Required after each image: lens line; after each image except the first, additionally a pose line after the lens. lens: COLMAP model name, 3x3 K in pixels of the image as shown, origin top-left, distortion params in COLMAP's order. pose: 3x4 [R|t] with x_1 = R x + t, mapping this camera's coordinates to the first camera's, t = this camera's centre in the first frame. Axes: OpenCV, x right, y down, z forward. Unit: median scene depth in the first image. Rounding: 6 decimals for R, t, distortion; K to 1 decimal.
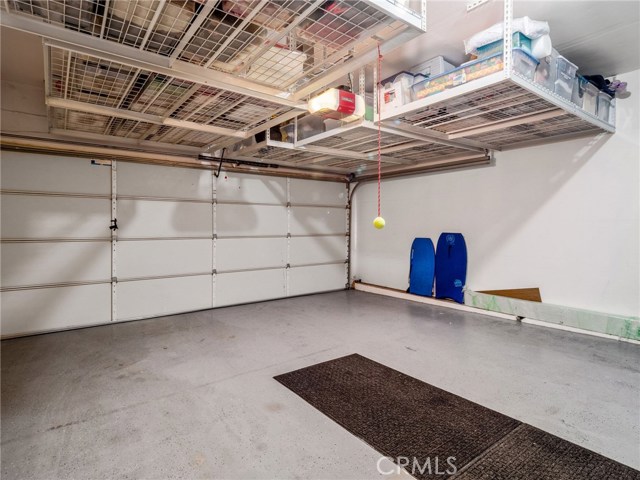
lens RADIAL K [[345.0, 0, 315.0], [0, 345.0, 237.7], [0, 0, 1]] dist [-0.007733, 0.008869]
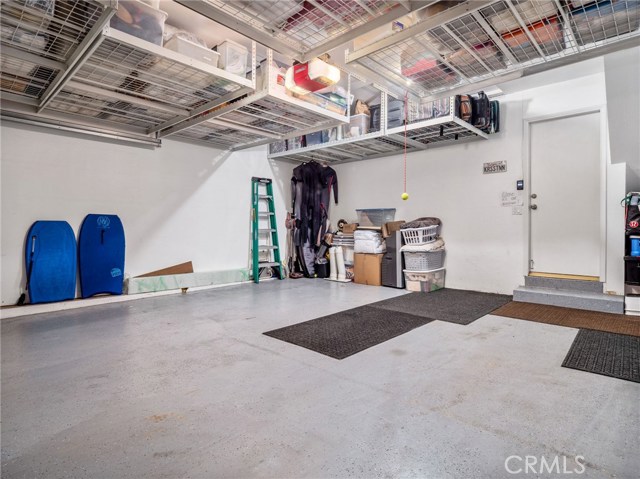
lens RADIAL K [[345.0, 0, 315.7], [0, 345.0, 236.2], [0, 0, 1]] dist [-0.007733, 0.008869]
pose [[-0.150154, -0.020475, 0.988451, -0.608109], [0.030322, 0.999220, 0.025305, 0.039722], [-0.988197, 0.033772, -0.149416, 0.734272]]
